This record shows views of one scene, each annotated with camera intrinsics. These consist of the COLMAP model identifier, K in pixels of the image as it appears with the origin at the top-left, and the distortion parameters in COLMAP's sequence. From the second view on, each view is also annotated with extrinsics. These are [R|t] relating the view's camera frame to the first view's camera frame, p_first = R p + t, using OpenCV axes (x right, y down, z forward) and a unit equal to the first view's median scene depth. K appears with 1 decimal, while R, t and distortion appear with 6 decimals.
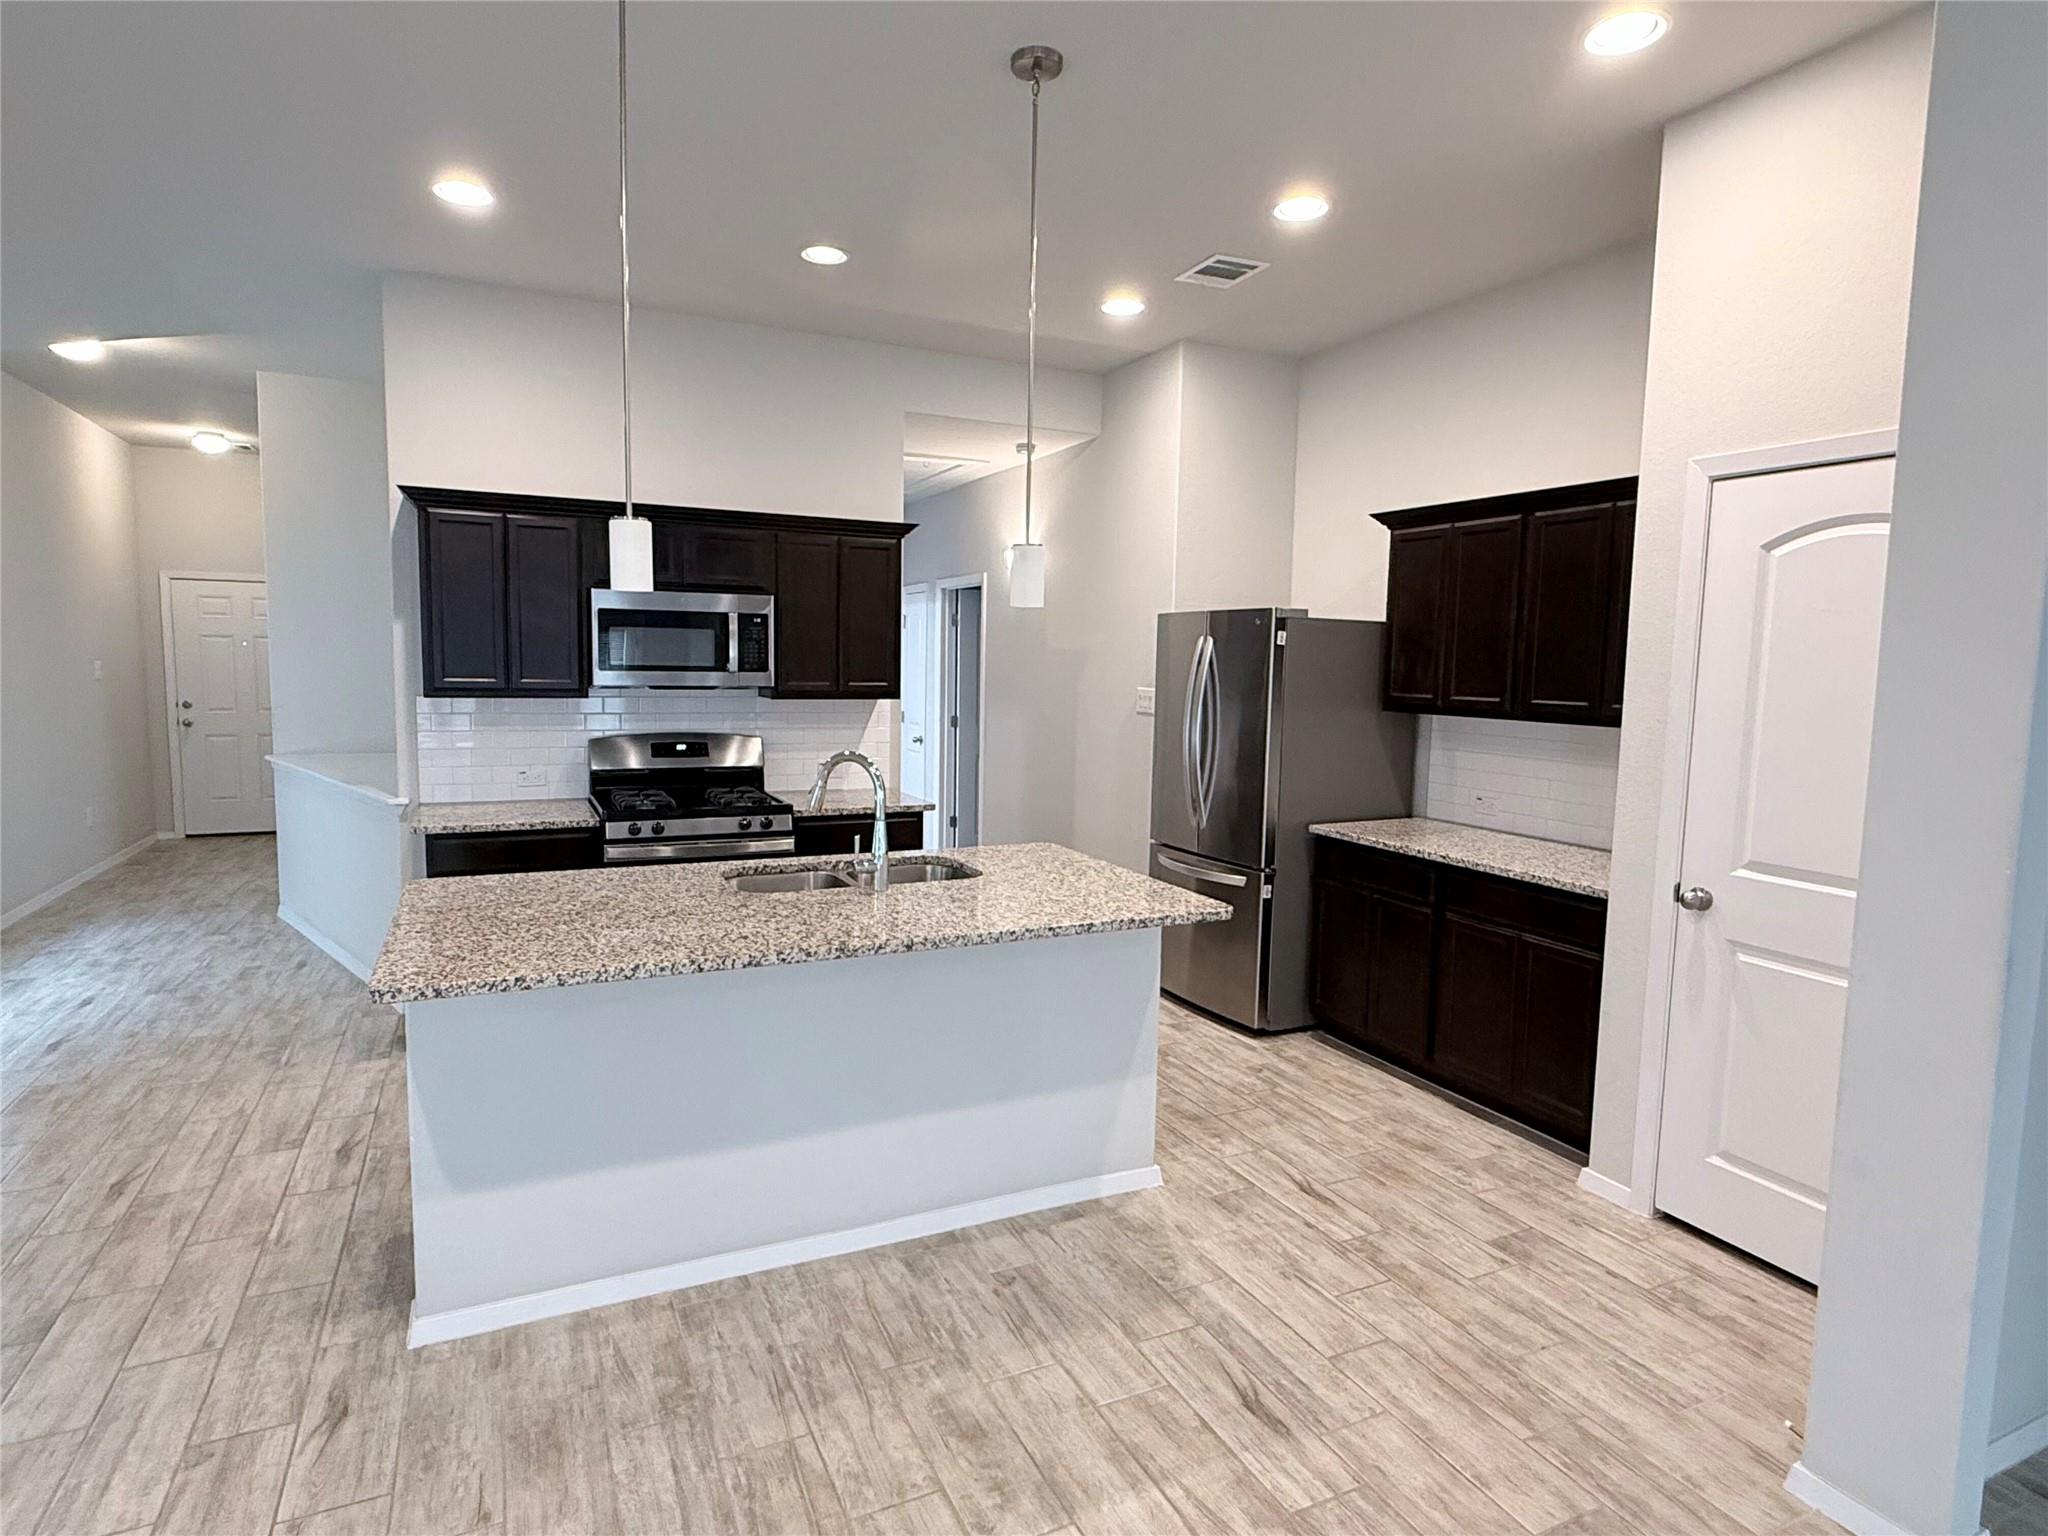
lens RADIAL K [[1106.5, 0, 1023.8], [0, 1106.5, 766.6], [0, 0, 1]] dist [0.002928, -0.001723]
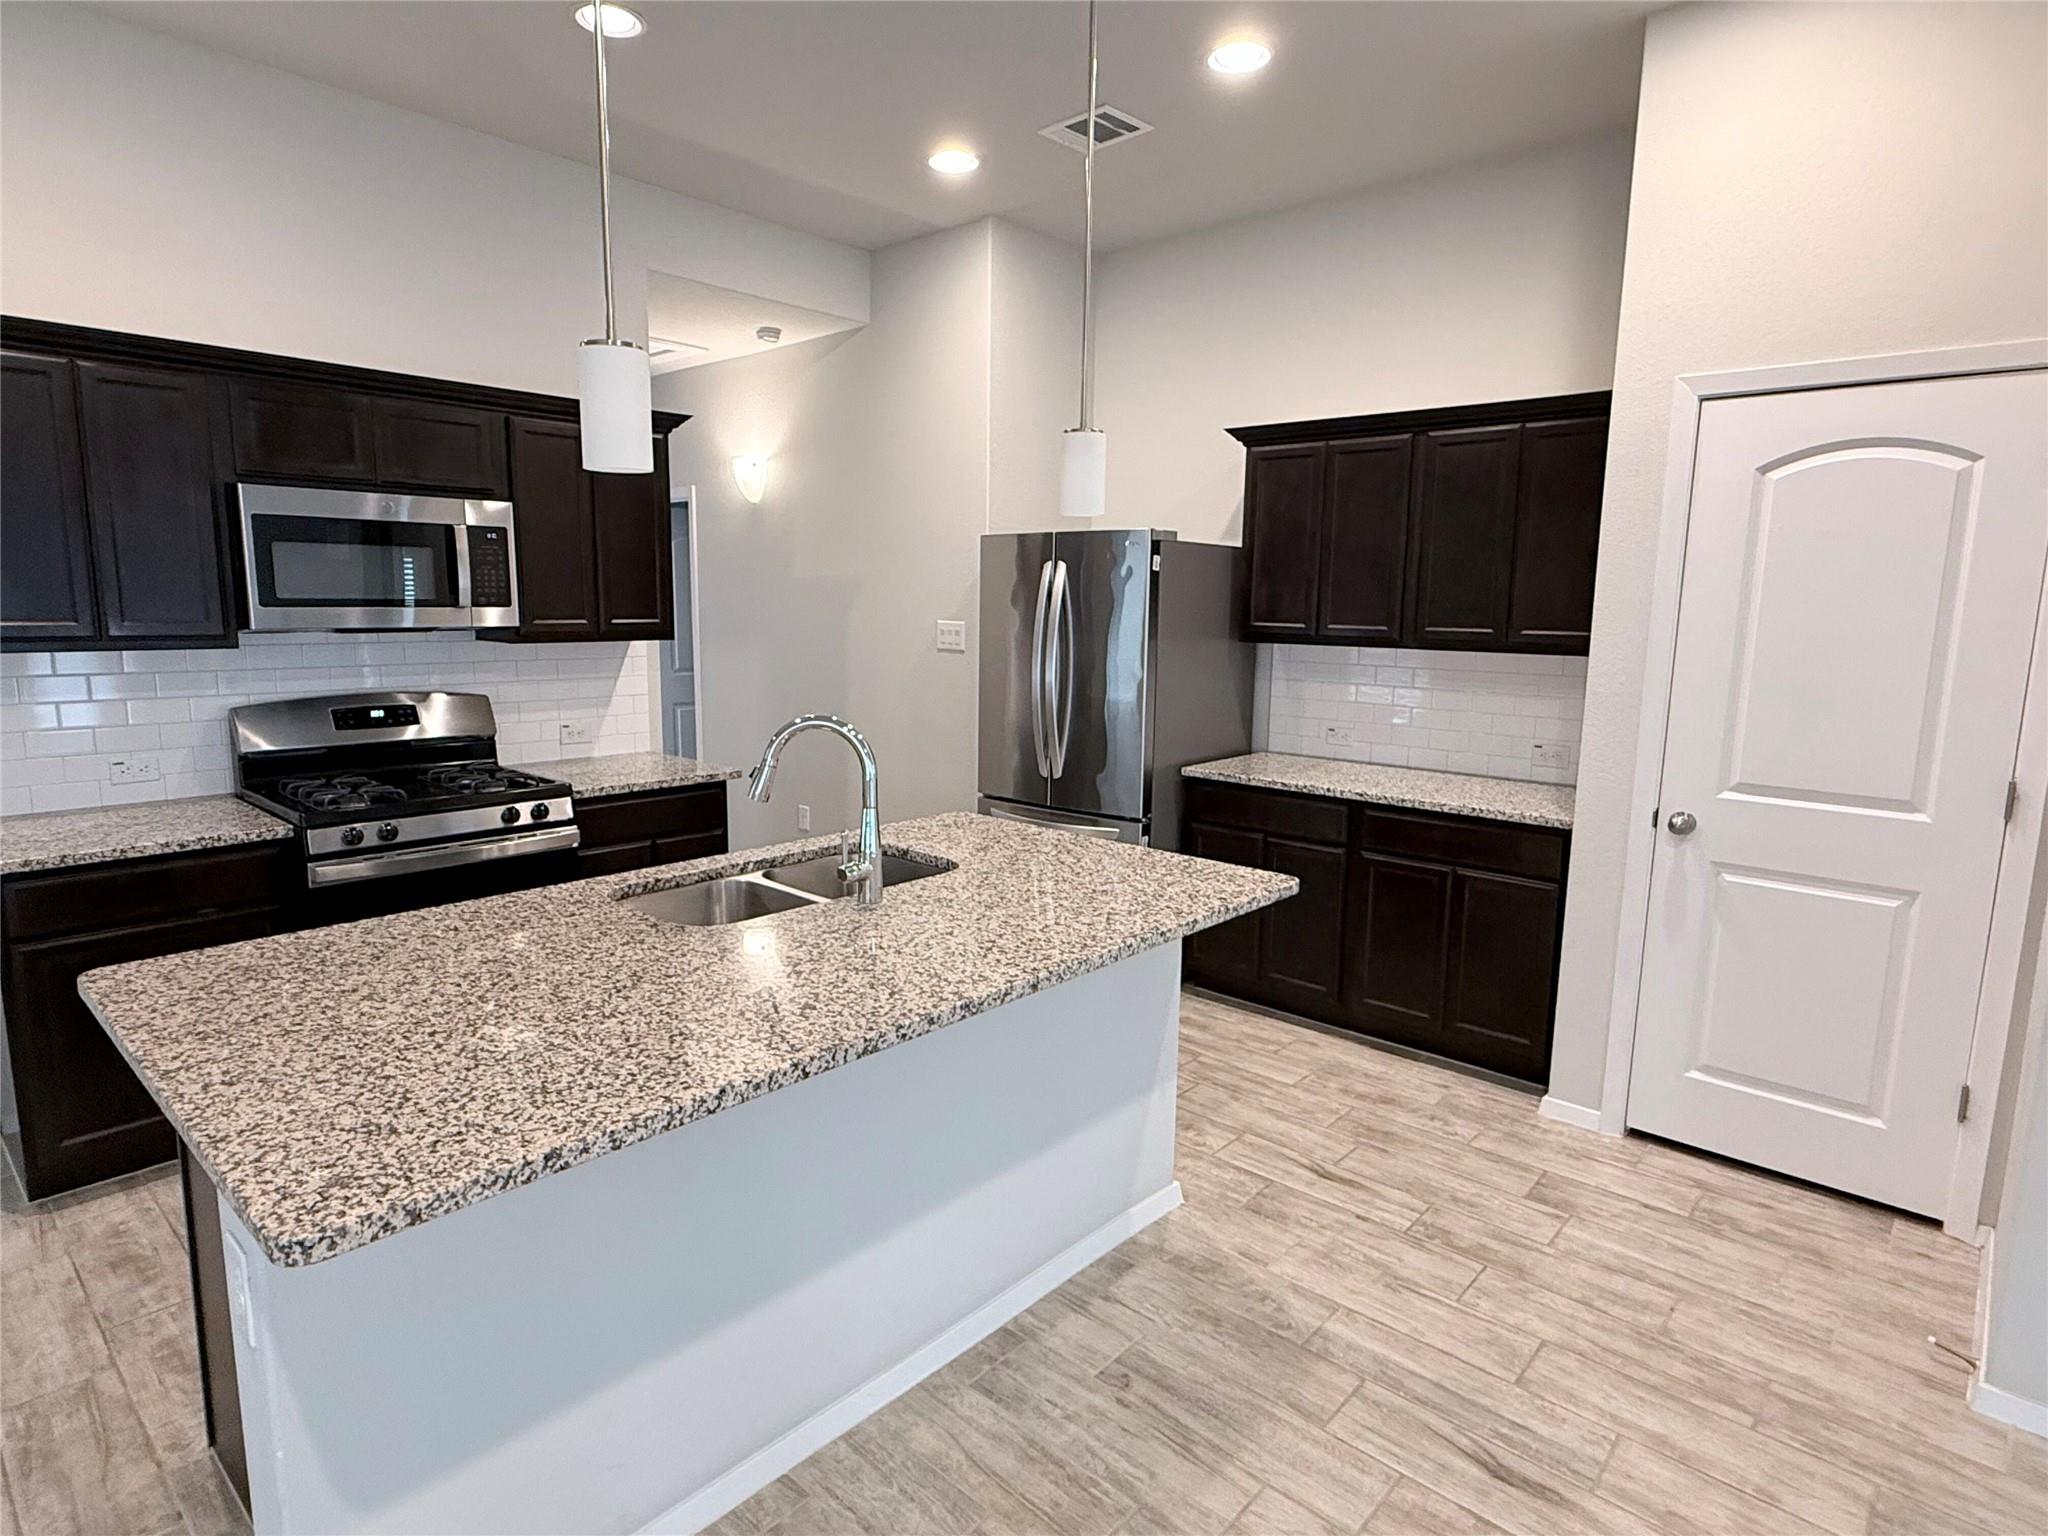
lens RADIAL K [[1106.5, 0, 1016.7], [0, 1106.5, 766.5], [0, 0, 1]] dist [0.002928, -0.001723]
pose [[0.926666, -0.063354, 0.370508, -0.295216], [0.040914, 0.996838, 0.068122, -0.023331], [-0.373652, -0.047968, 0.926328, 0.272336]]
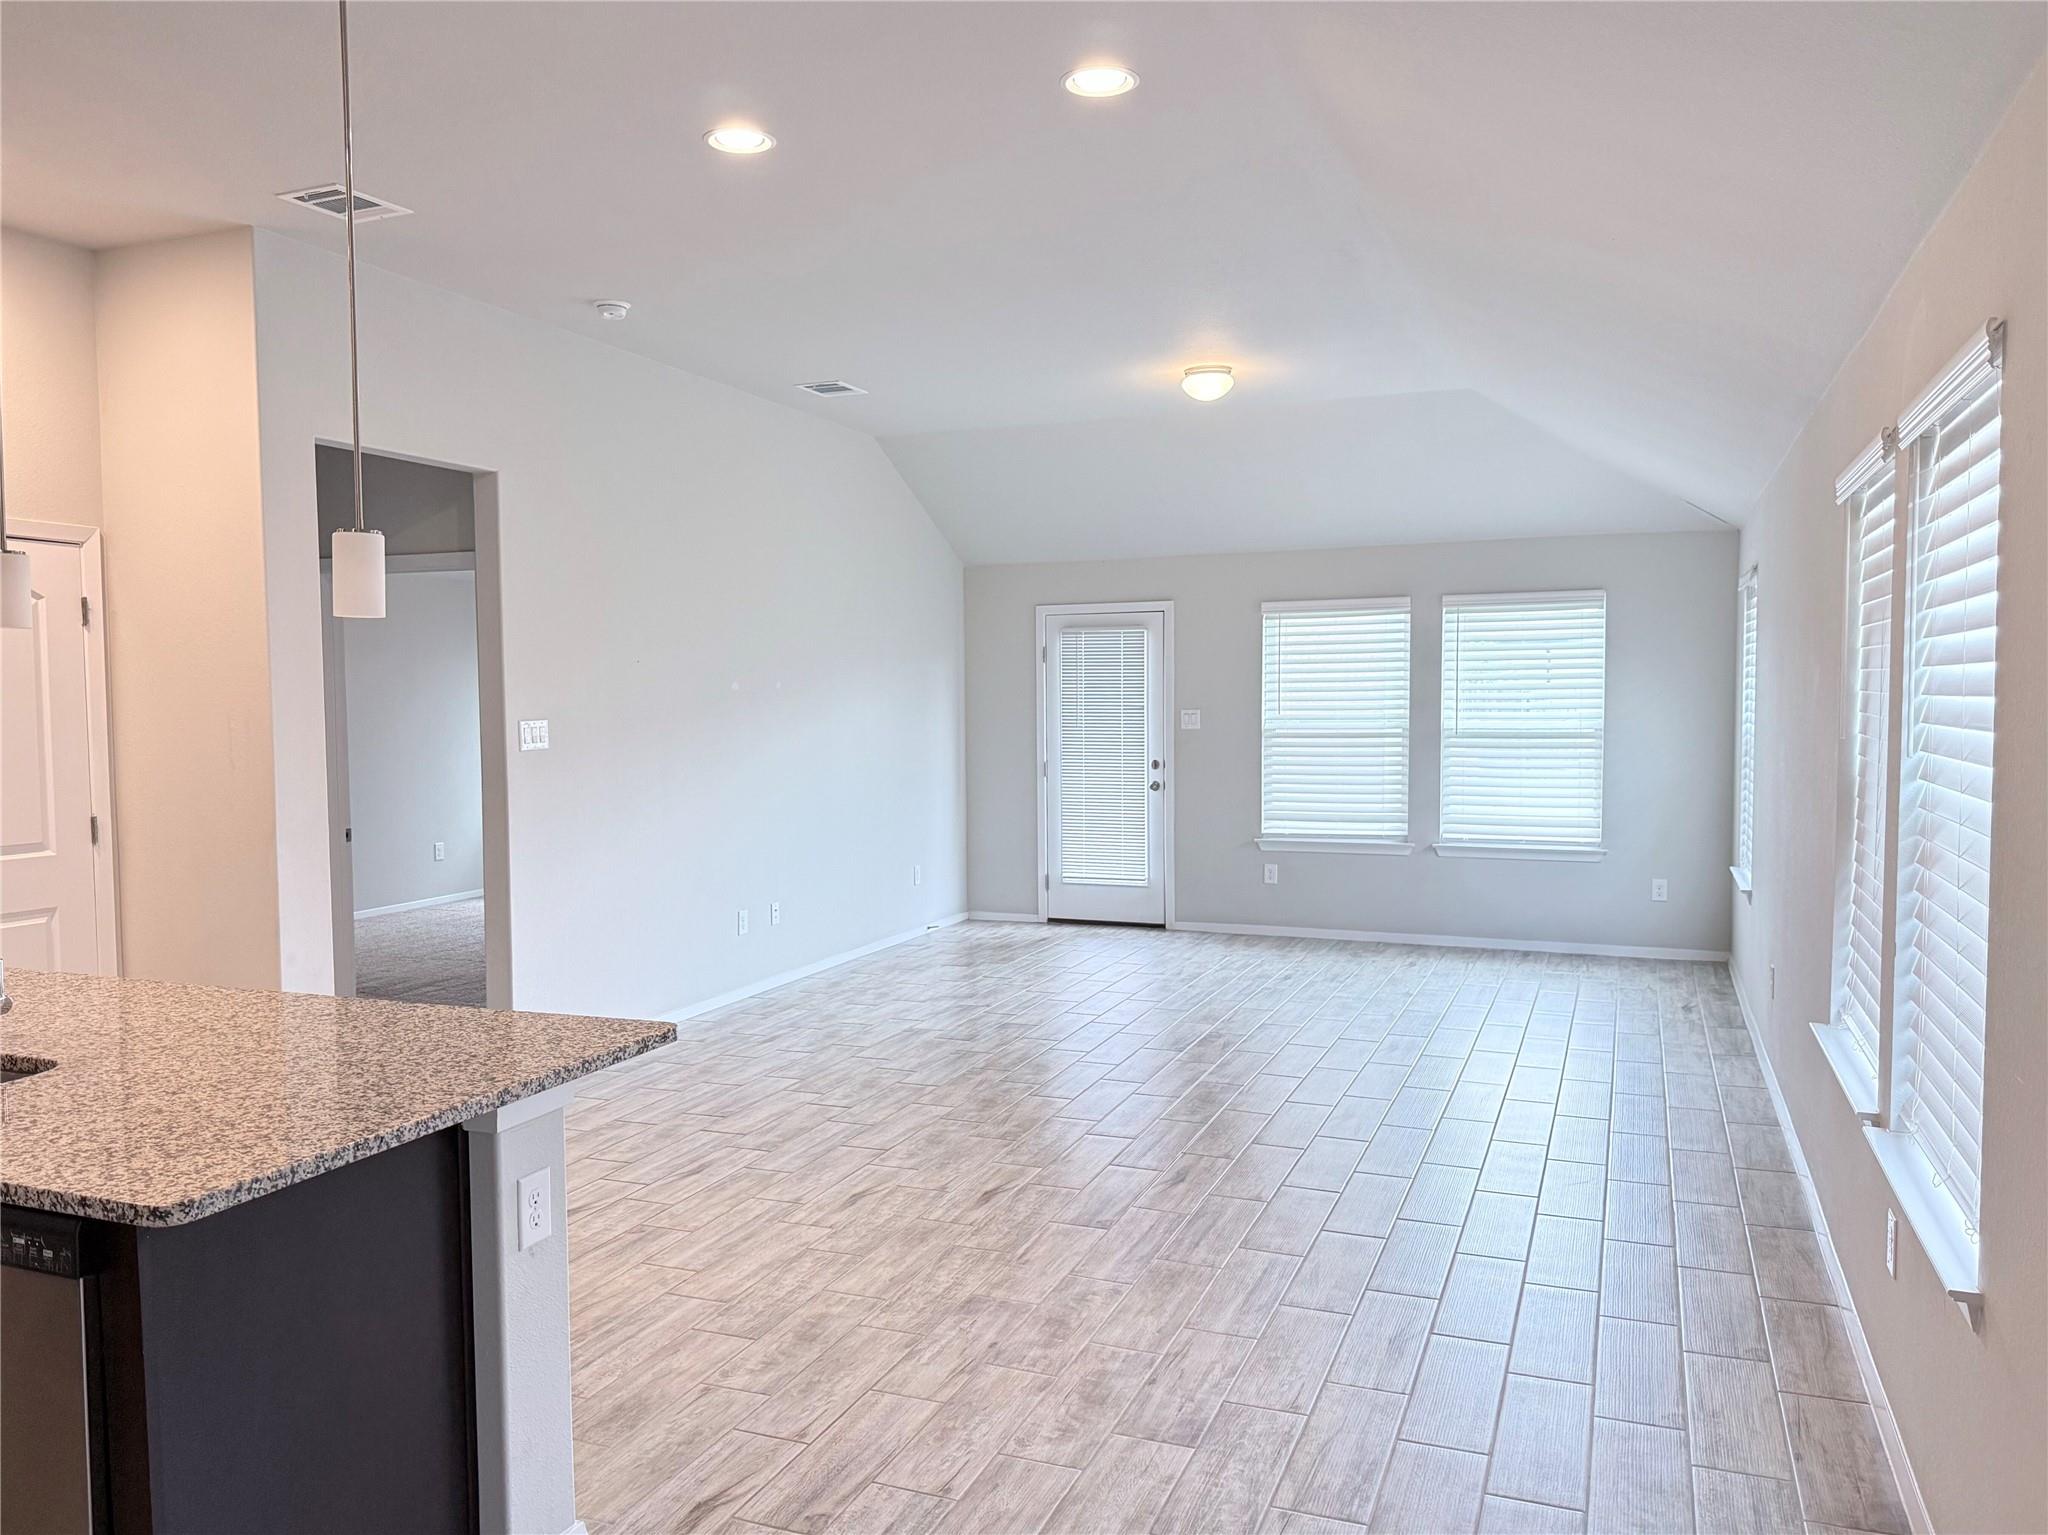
lens RADIAL K [[1520.4, 0, 1024.2], [0, 1520.4, 780.7], [0, 0, 1]] dist [0.022910, -0.041493]
pose [[-0.679880, -0.056765, 0.731123, -1.174649], [0.065848, 0.988246, 0.137960, -0.123285], [-0.730361, 0.141939, -0.668151, 1.083394]]
